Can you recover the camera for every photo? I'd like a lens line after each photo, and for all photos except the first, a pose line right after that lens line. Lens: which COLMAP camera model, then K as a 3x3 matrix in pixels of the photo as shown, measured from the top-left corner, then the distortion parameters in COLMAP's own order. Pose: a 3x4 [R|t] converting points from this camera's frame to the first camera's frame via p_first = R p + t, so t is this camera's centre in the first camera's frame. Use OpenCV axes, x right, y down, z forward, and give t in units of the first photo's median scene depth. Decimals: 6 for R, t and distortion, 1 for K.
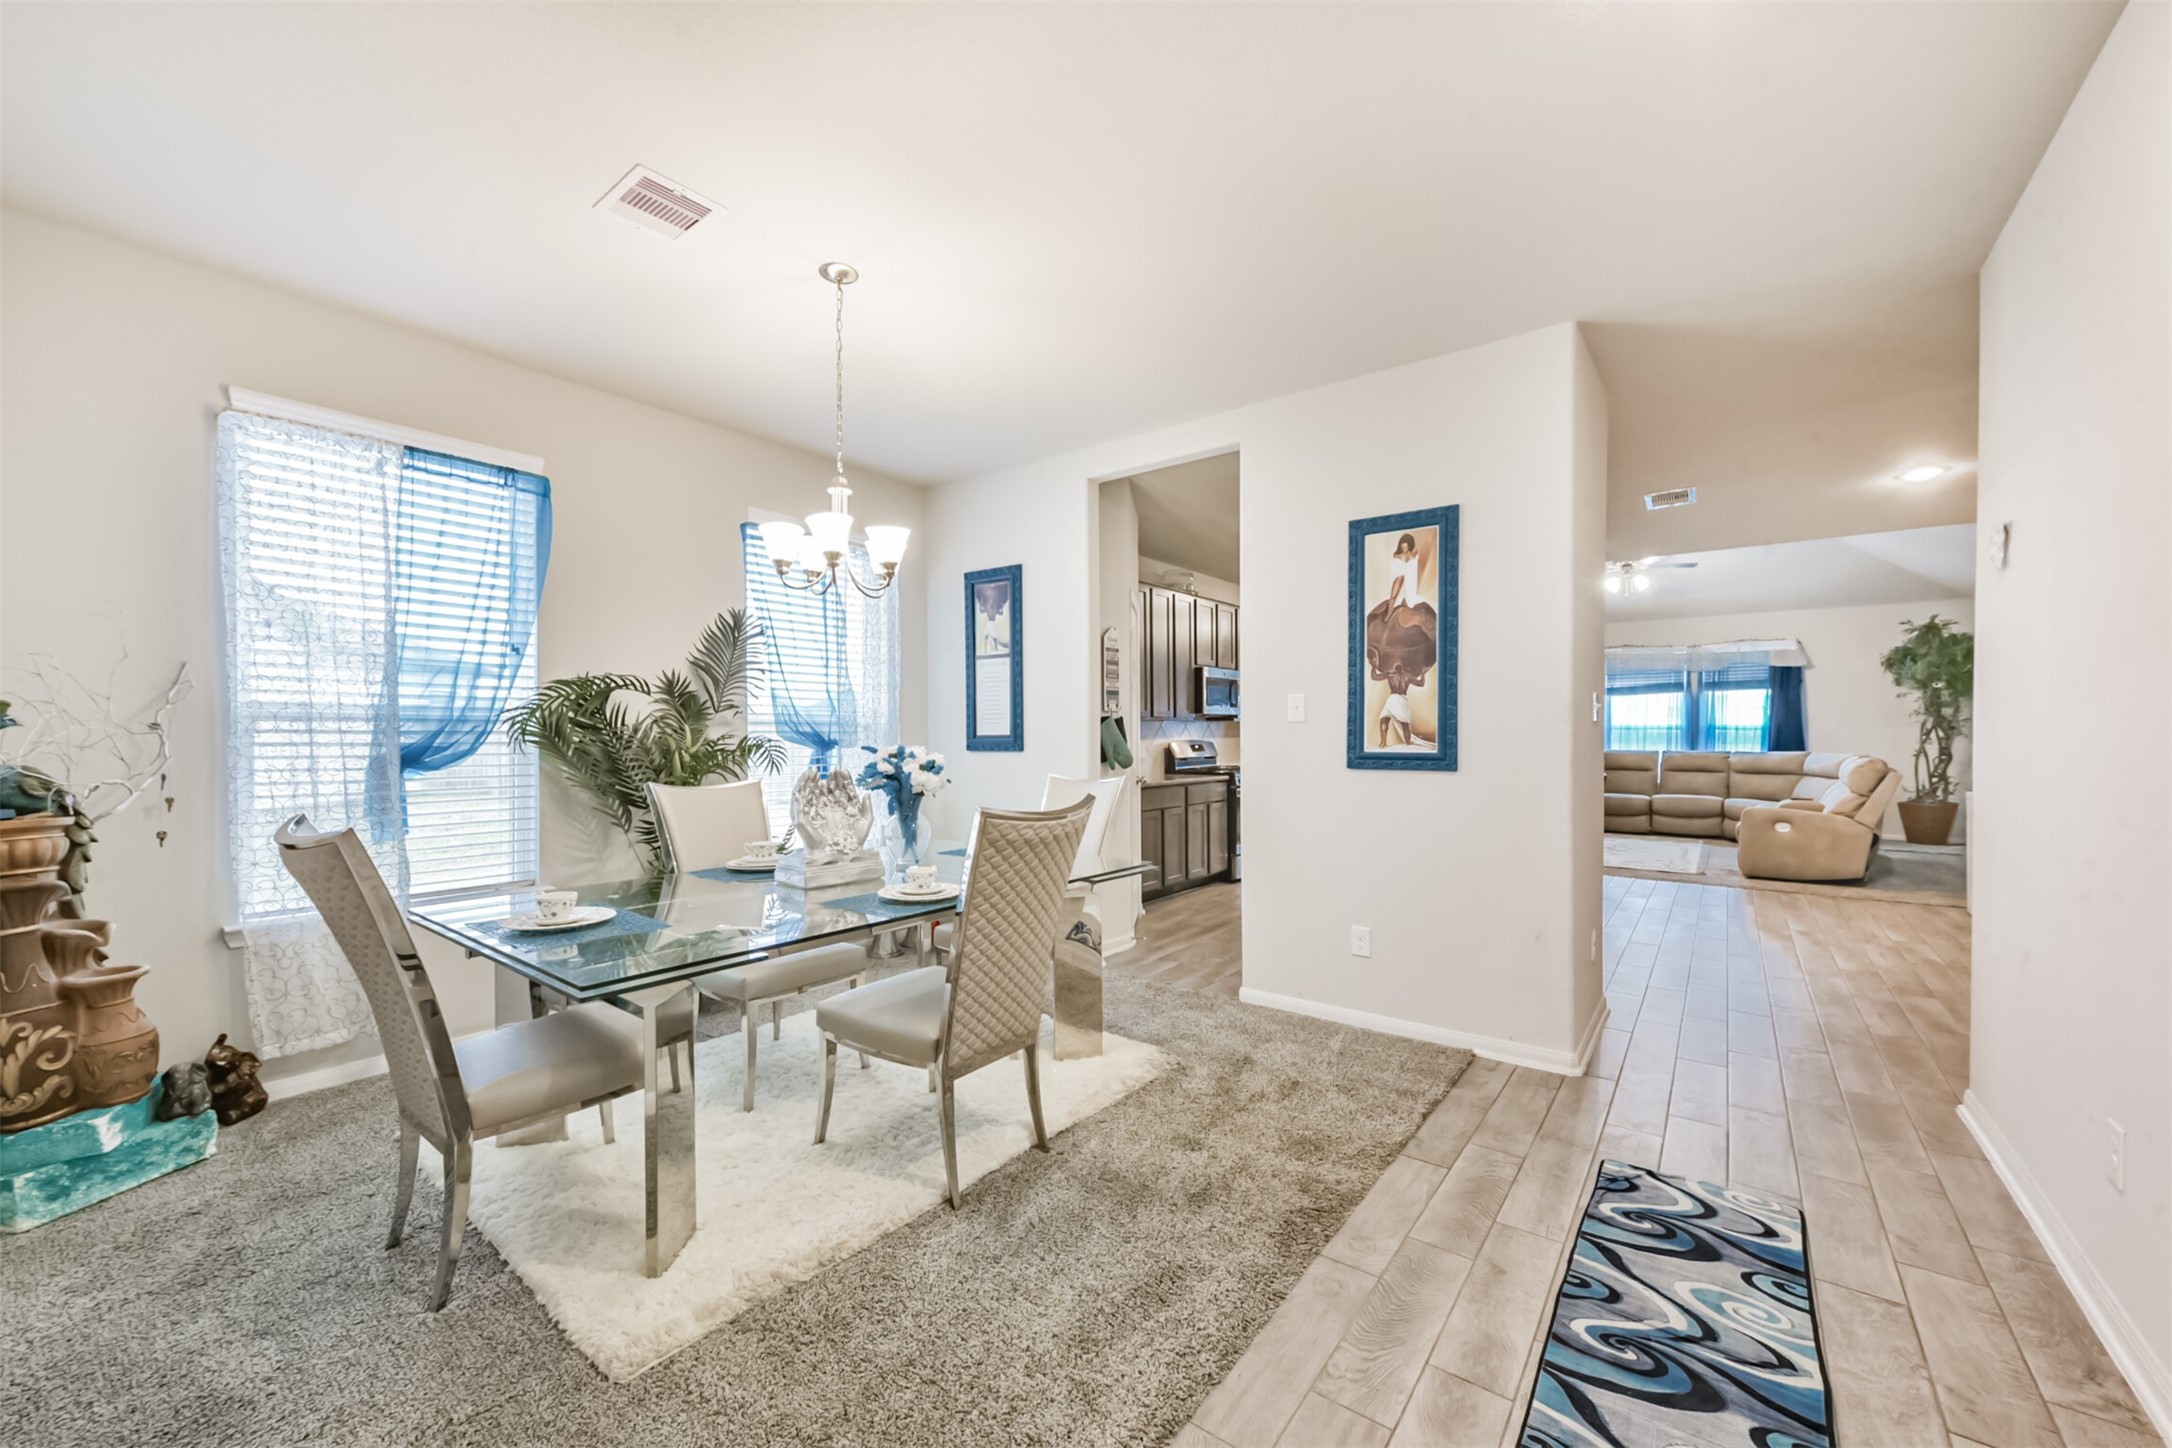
lens RADIAL K [[839.1, 0, 1086.5], [0, 839.1, 744.1], [0, 0, 1]] dist [0.001258, -0.000147]
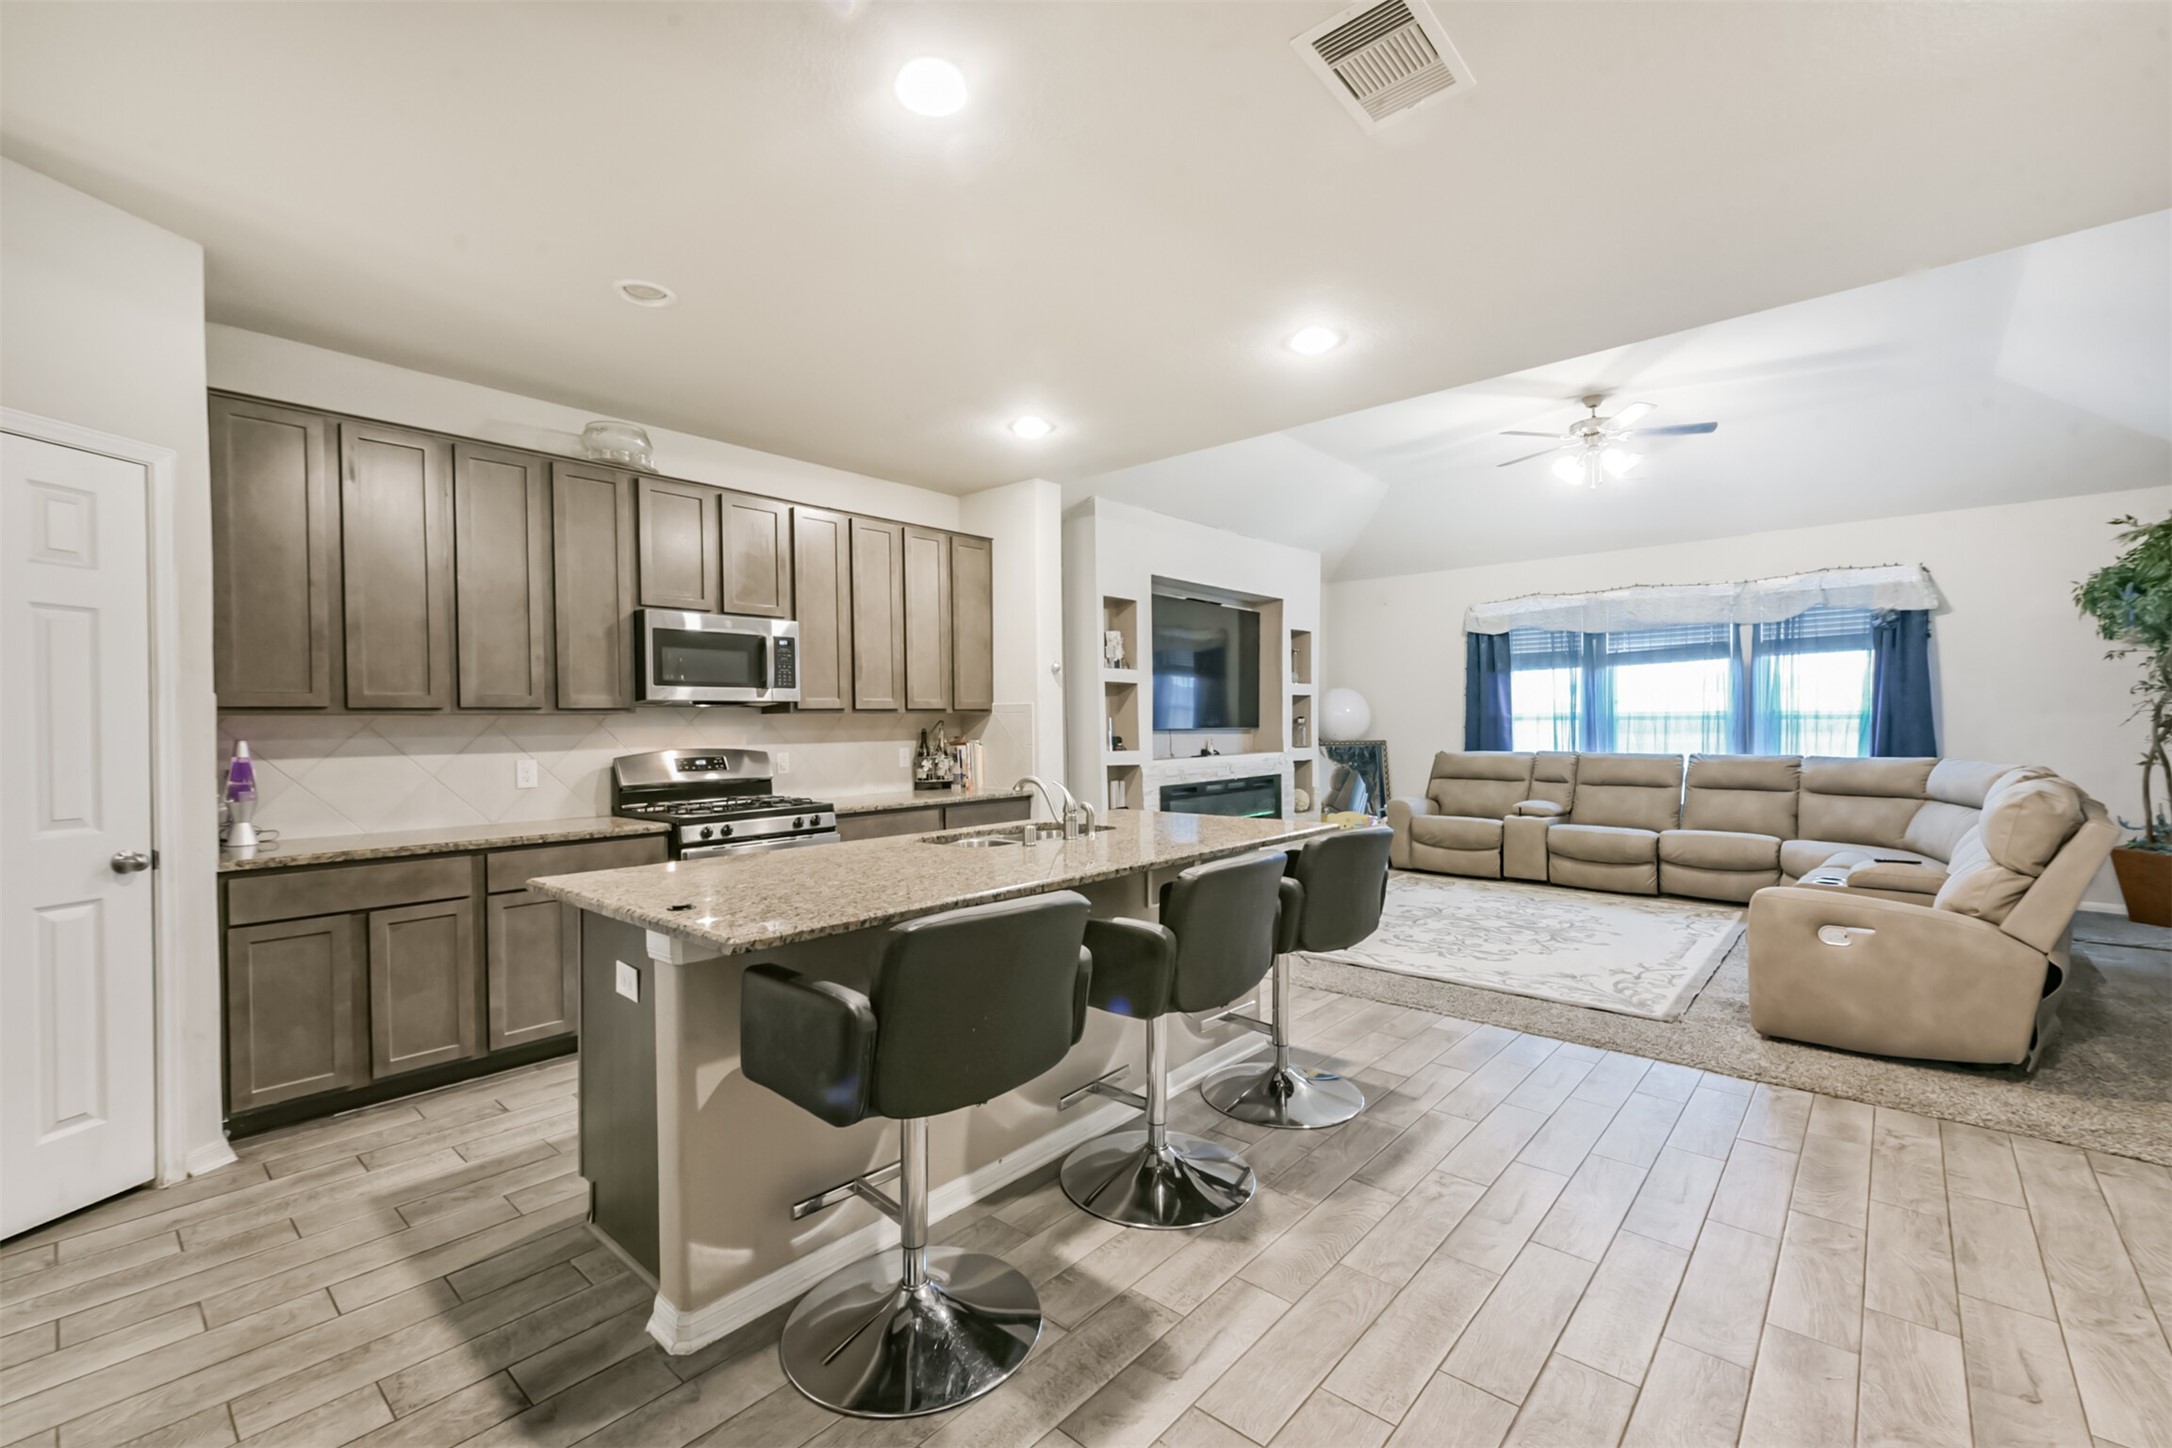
lens RADIAL K [[911.6, 0, 1073.0], [0, 911.6, 733.6], [0, 0, 1]] dist [0.000382, -0.000191]
pose [[0.996632, -0.007395, -0.081664, 0.346674], [0.007192, 0.999970, -0.002784, -0.009768], [0.081682, 0.002187, 0.996656, 0.357979]]
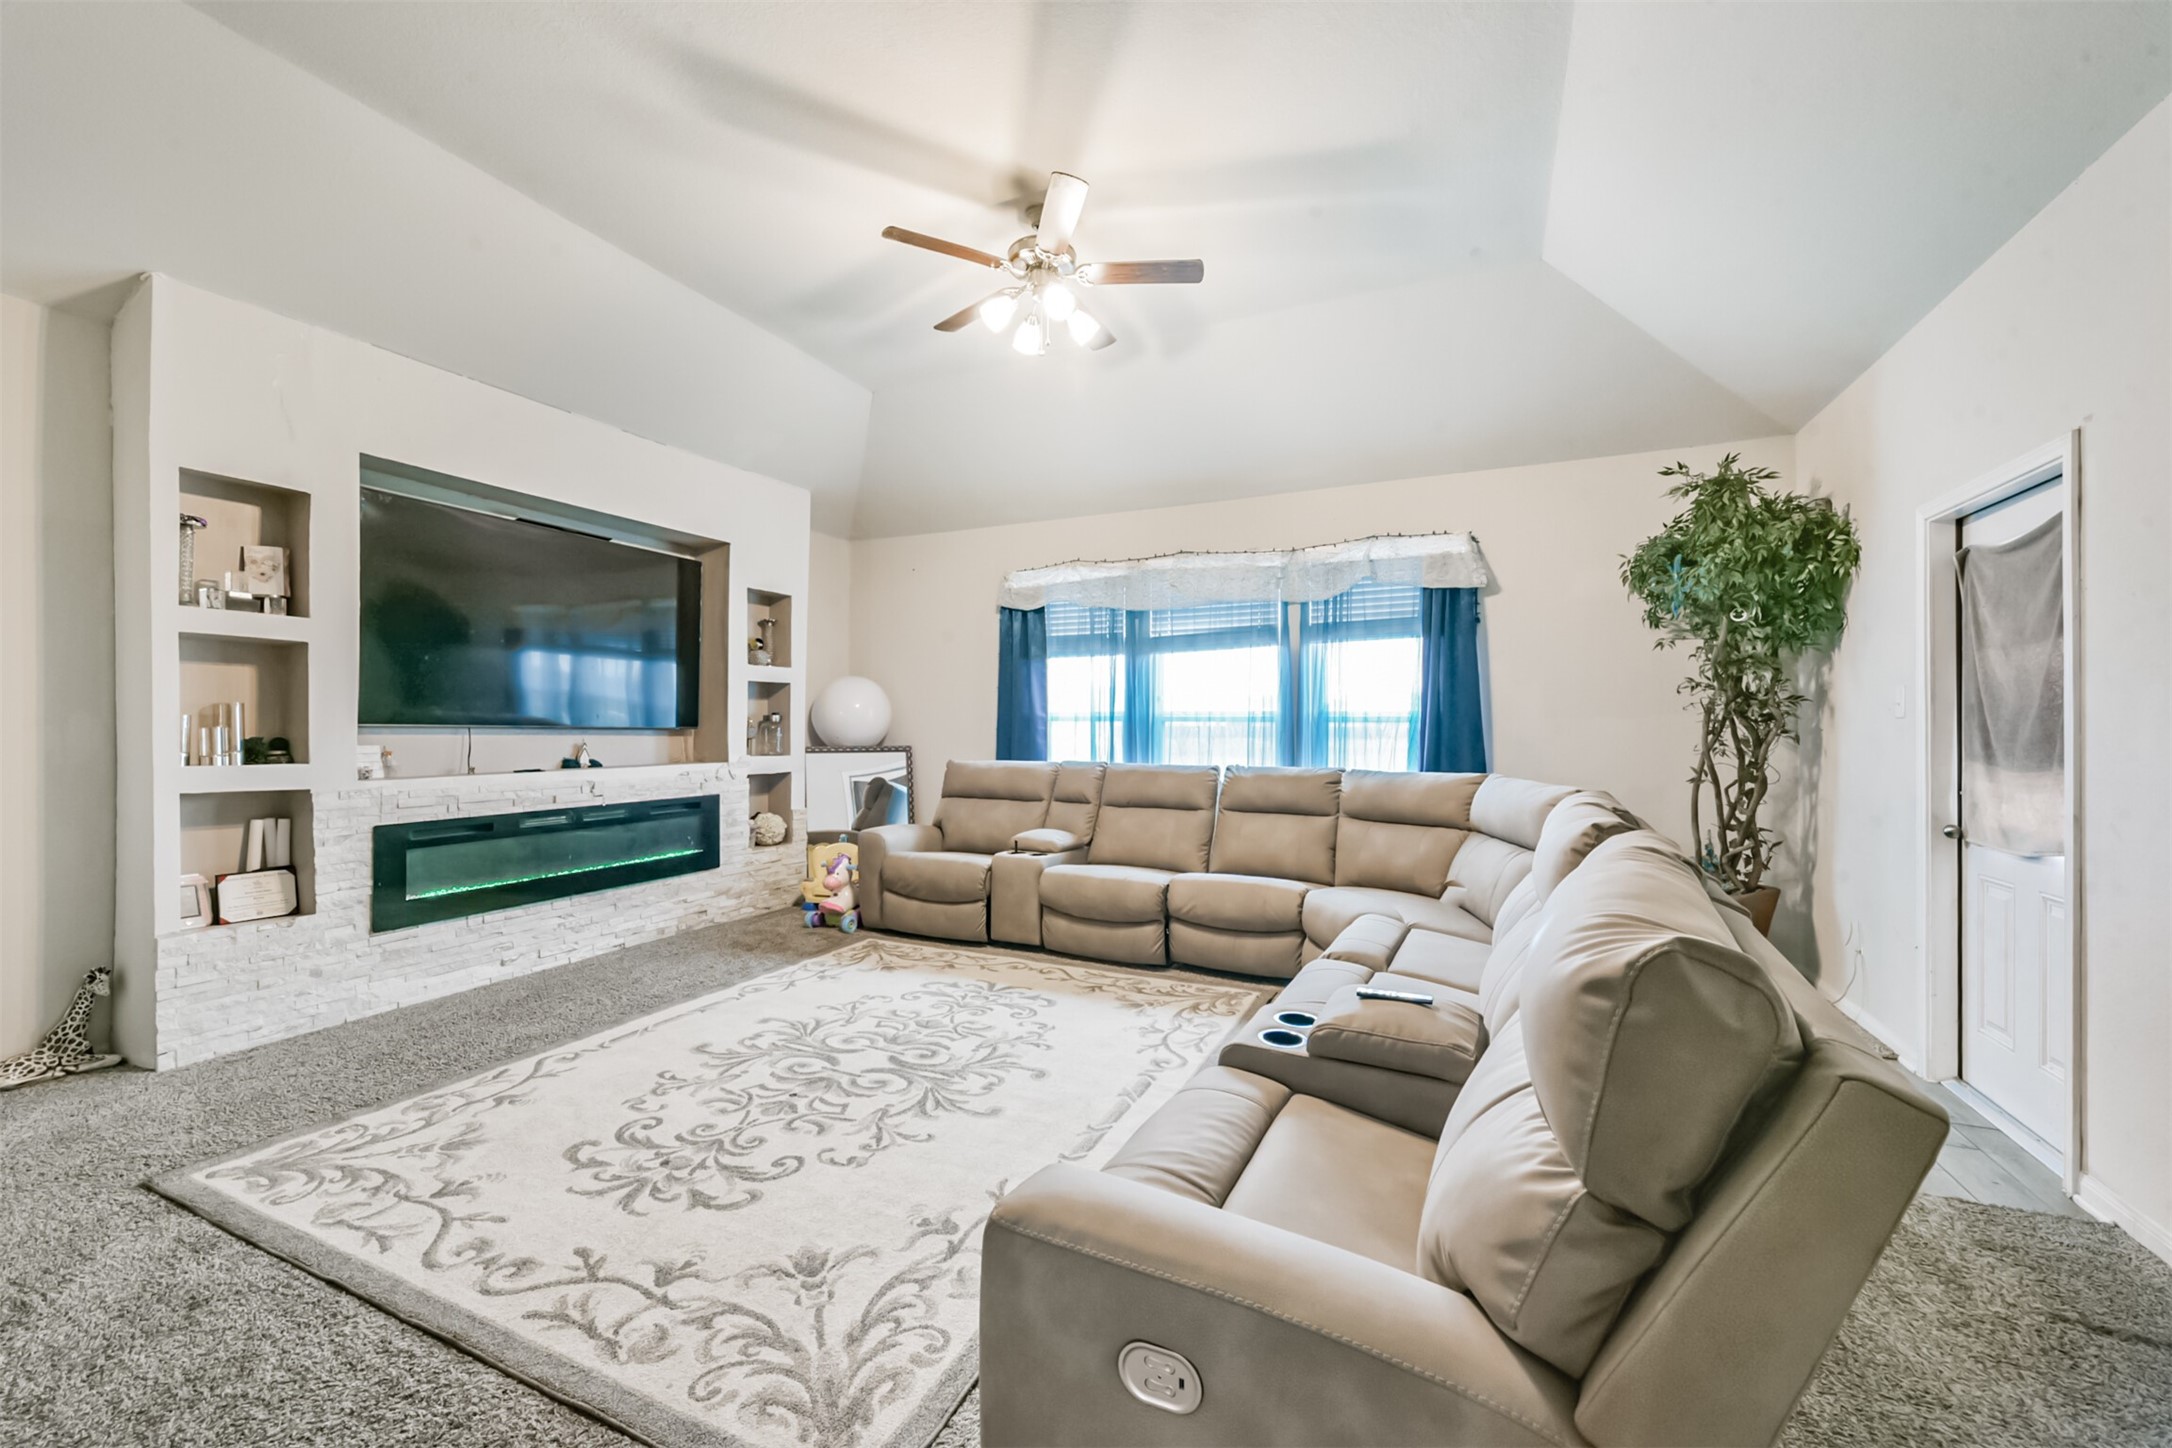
lens RADIAL K [[853.6, 0, 1080.1], [0, 853.6, 719.4], [0, 0, 1]] dist [0.000956, -0.000125]
pose [[0.976989, 0.004346, 0.213247, 0.594296], [0.000264, 0.999767, -0.021586, -0.009181], [-0.213292, 0.021145, 0.976760, 0.649477]]
